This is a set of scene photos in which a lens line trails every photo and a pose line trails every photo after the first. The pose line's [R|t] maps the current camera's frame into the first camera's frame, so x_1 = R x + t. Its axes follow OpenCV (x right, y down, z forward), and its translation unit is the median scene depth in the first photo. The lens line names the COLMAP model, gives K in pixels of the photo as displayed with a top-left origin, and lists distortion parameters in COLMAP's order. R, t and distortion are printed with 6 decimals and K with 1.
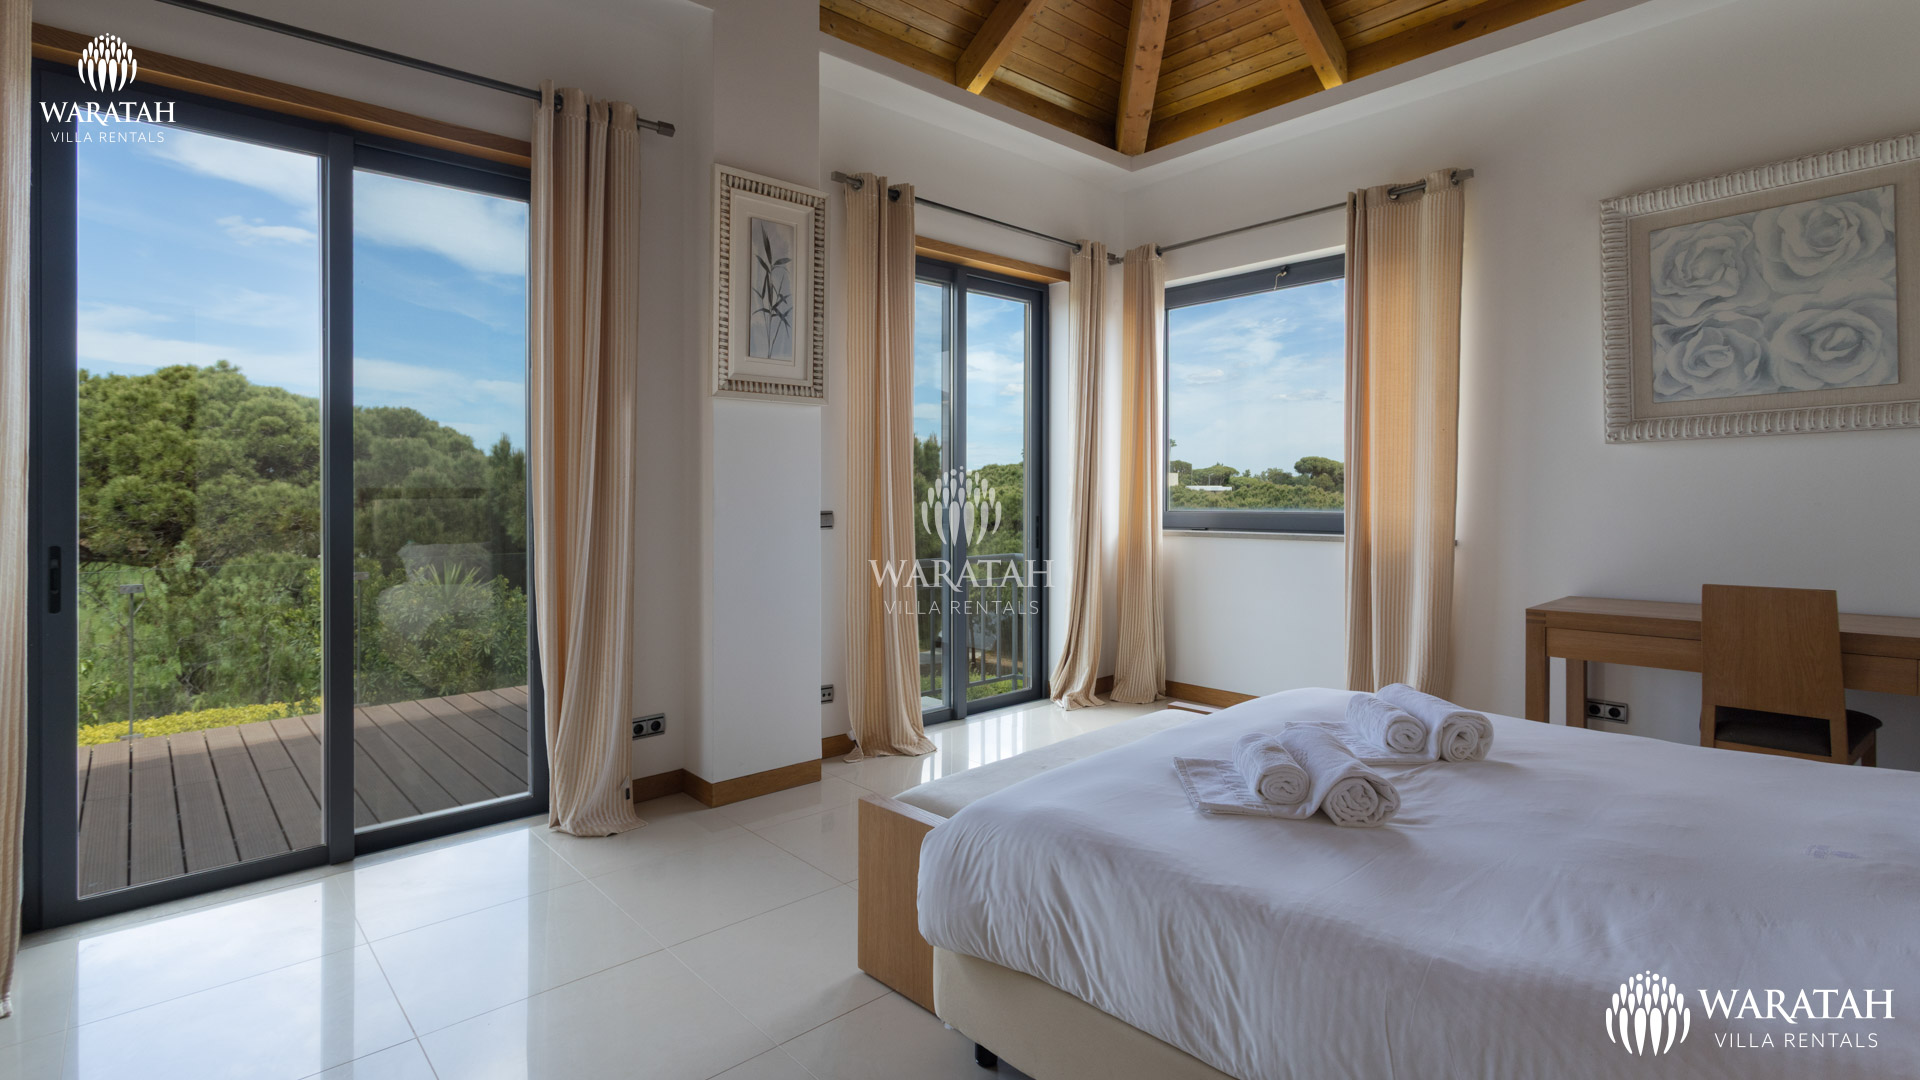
lens RADIAL K [[911.6, 0, 959.5], [0, 911.6, 505.9], [0, 0, 1]] dist [0.003870, 0.000955]
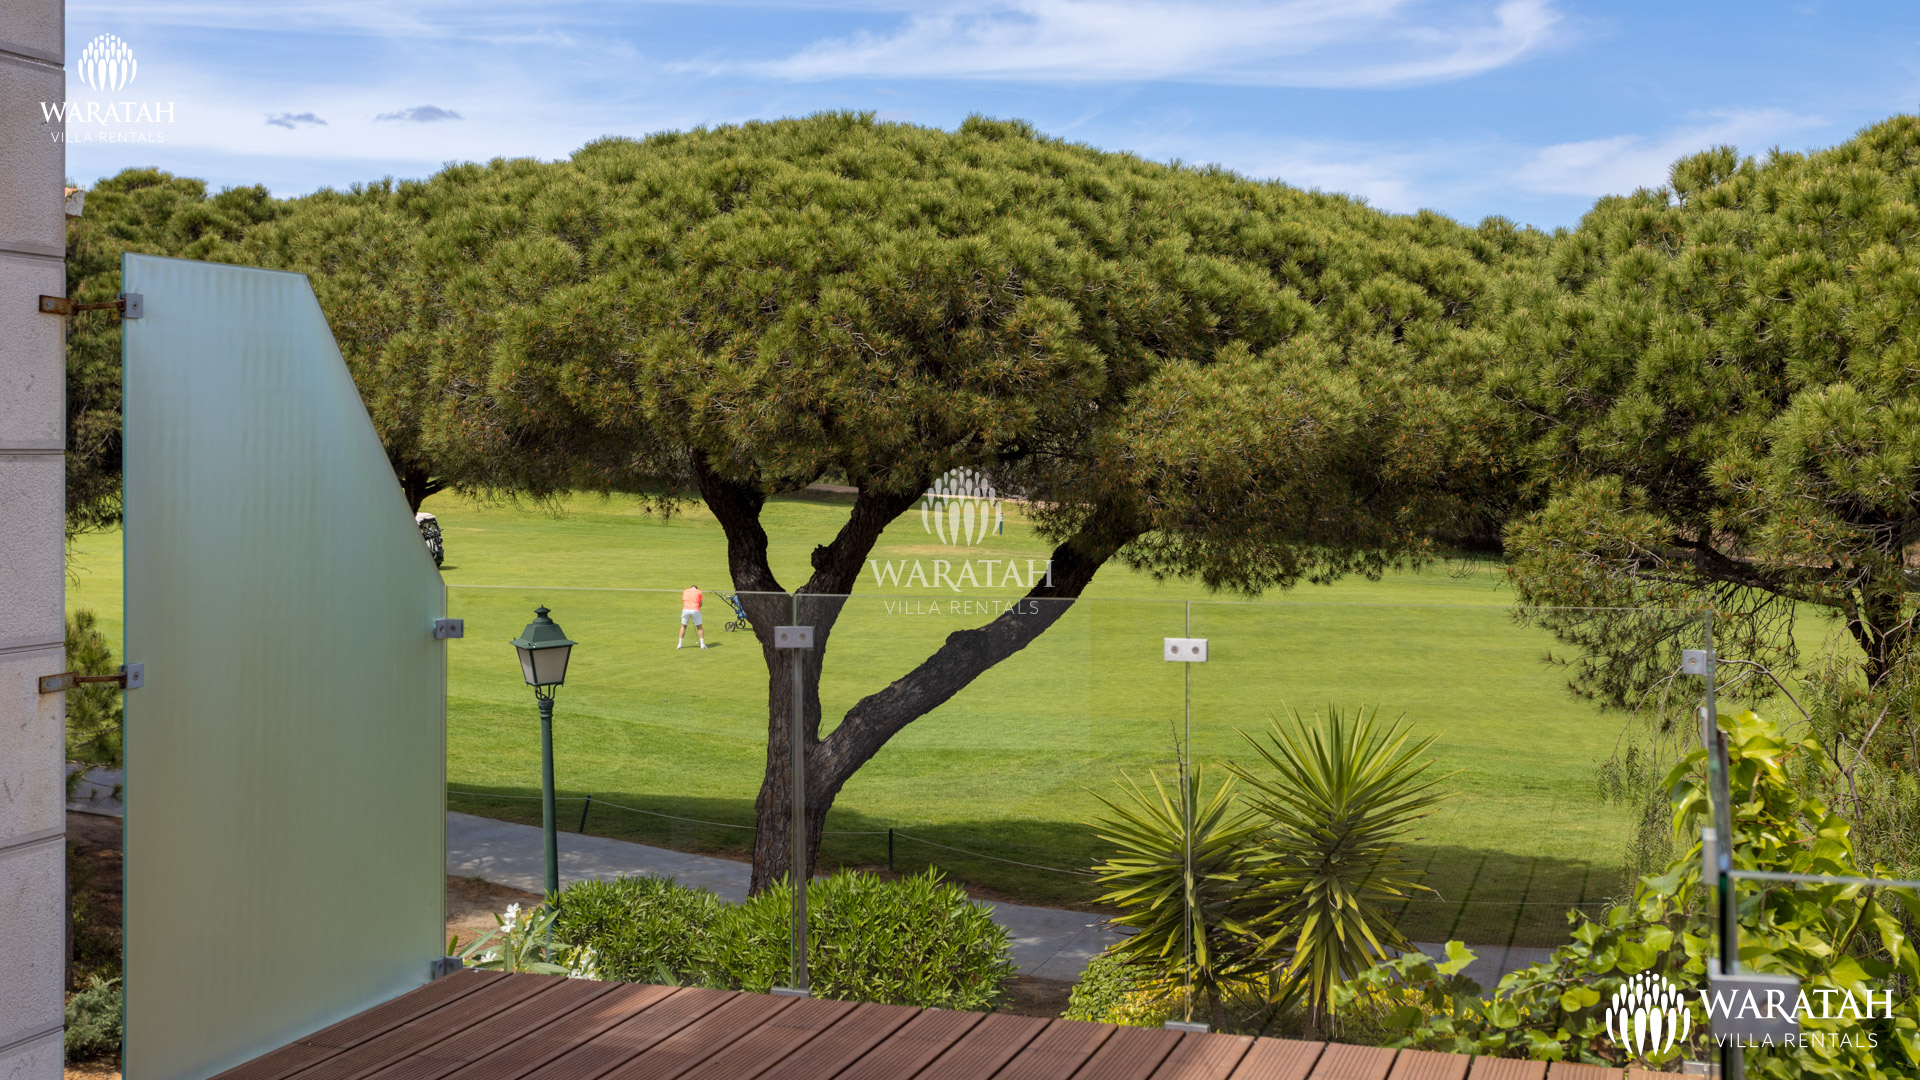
lens RADIAL K [[2080.2, 0, 952.6], [0, 2080.2, 410.0], [0, 0, 1]] dist [0.010566, 0.000000]
pose [[0.474115, -0.013850, -0.880354, -0.257285], [-0.009812, 0.999731, -0.021013, 0.000951], [0.880408, 0.018601, 0.473851, 0.204201]]
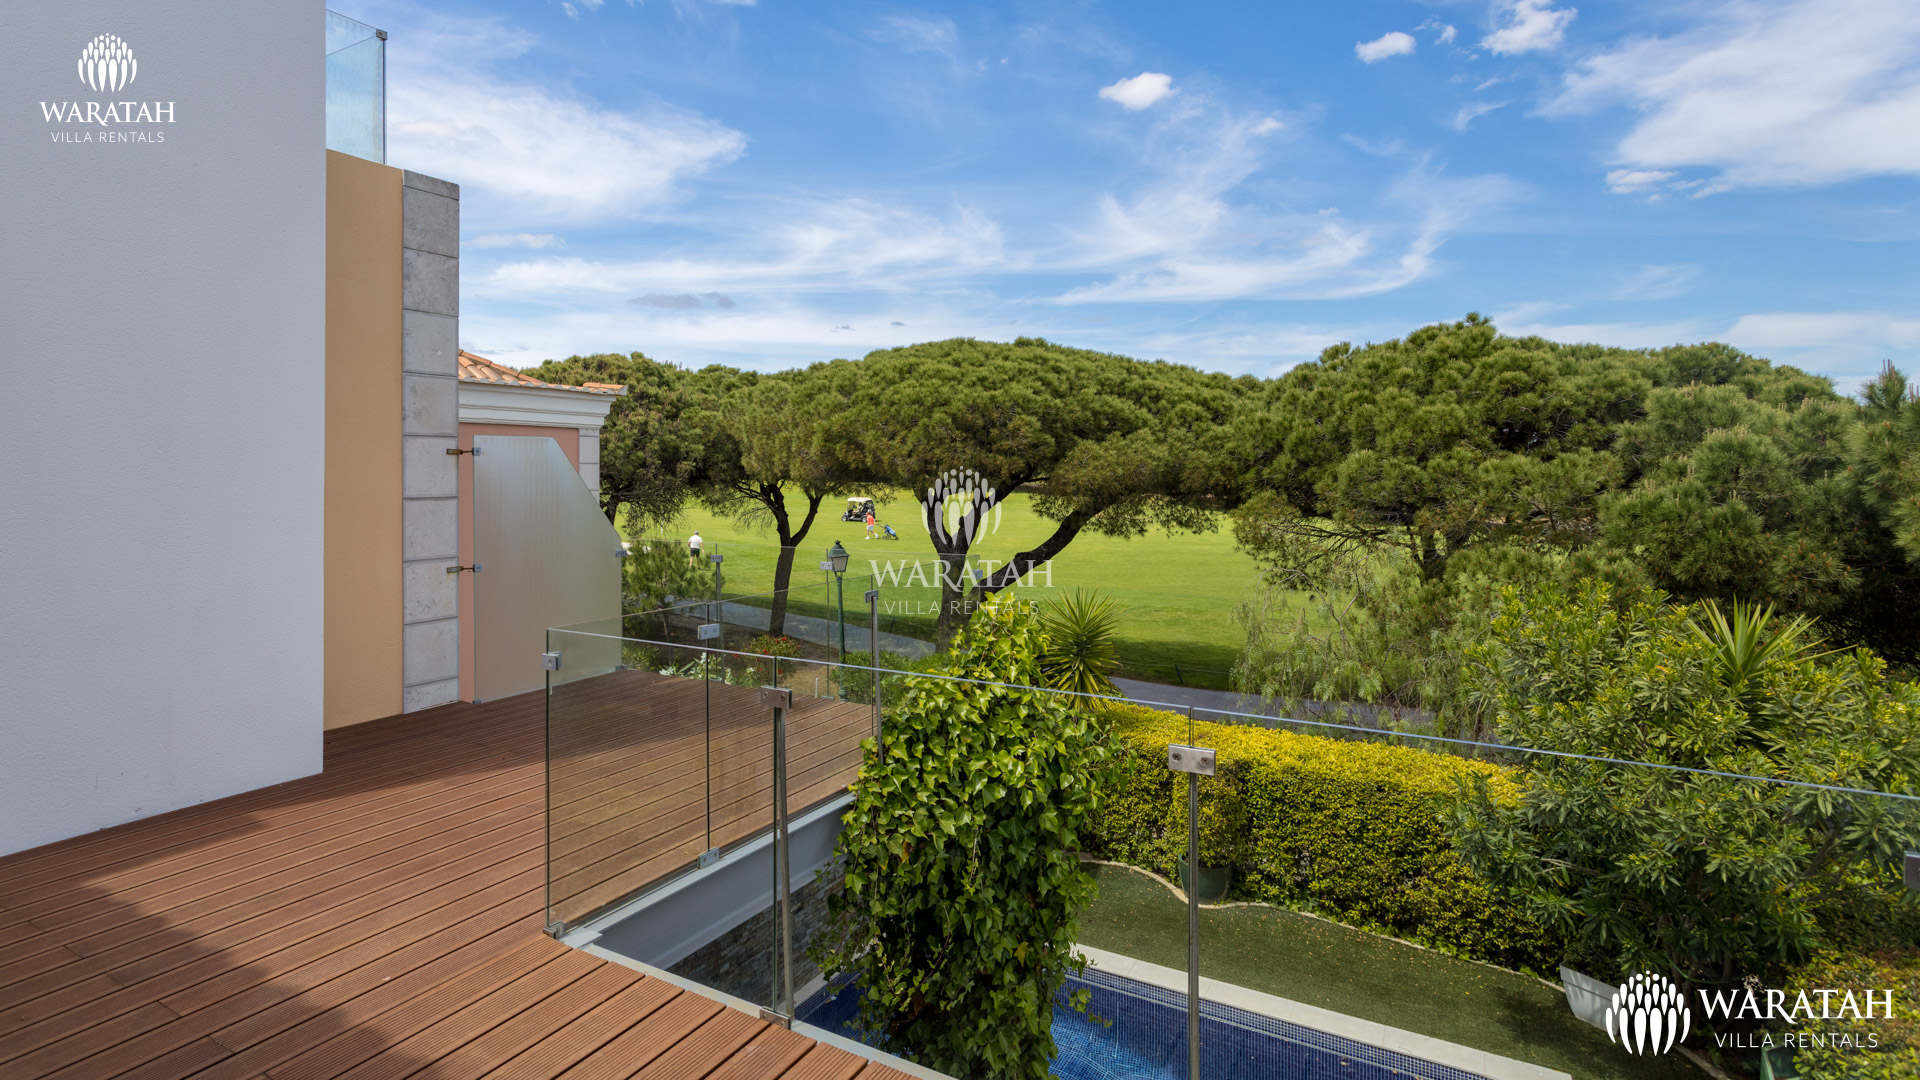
lens RADIAL K [[911.6, 0, 958.8], [0, 911.6, 468.0], [0, 0, 1]] dist [0.003870, 0.000955]
pose [[0.297605, 0.001767, -0.954688, -0.144013], [-0.008150, 0.999967, -0.000690, -0.010257], [0.954654, 0.007986, 0.297609, 0.312103]]
